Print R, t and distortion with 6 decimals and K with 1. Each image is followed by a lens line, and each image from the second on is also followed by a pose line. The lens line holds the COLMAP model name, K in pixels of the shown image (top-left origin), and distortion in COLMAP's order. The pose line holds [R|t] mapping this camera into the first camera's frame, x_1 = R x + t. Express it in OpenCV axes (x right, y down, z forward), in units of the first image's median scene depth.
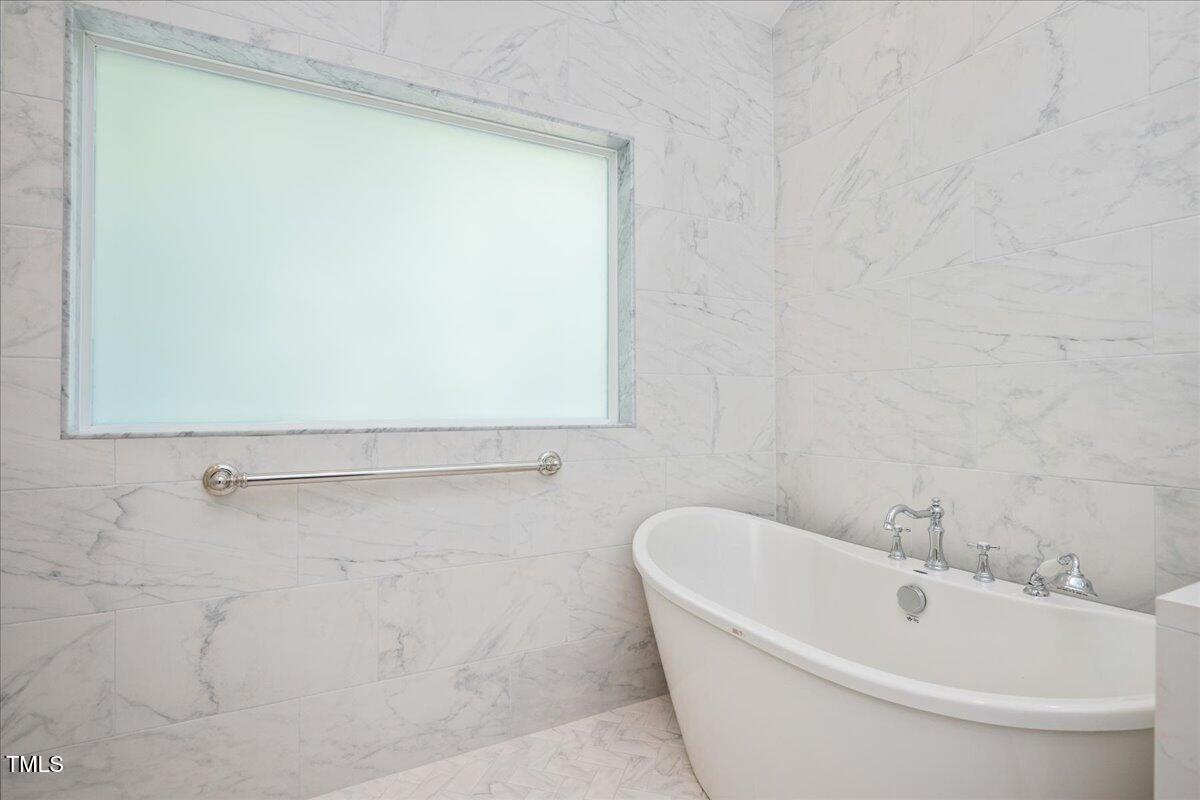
lens RADIAL K [[608.2, 0, 601.3], [0, 608.2, 399.8], [0, 0, 1]] dist [-0.003045, 0.001869]
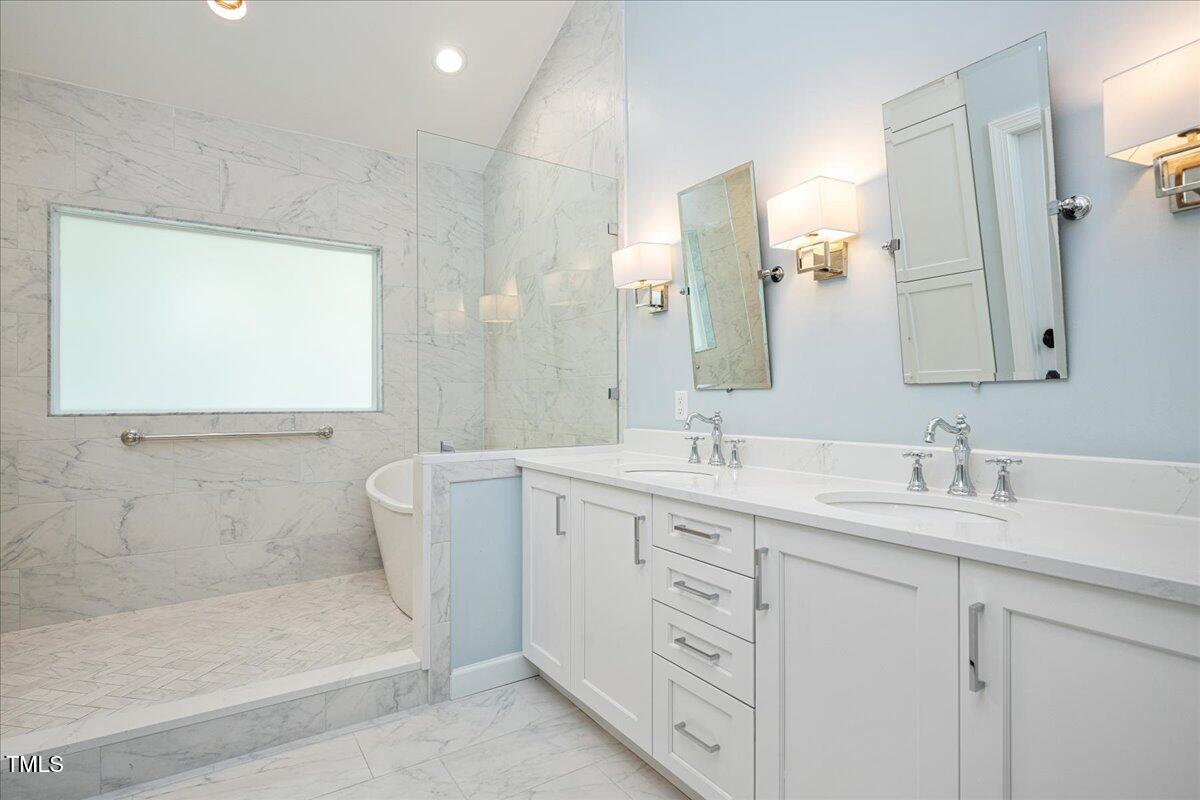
lens RADIAL K [[608.2, 0, 600.0], [0, 608.2, 399.7], [0, 0, 1]] dist [-0.003045, 0.001869]
pose [[0.995284, -0.001168, 0.096992, 0.671204], [0.000297, 0.999959, 0.008996, -0.008987], [-0.096999, -0.008925, 0.995244, -1.066133]]
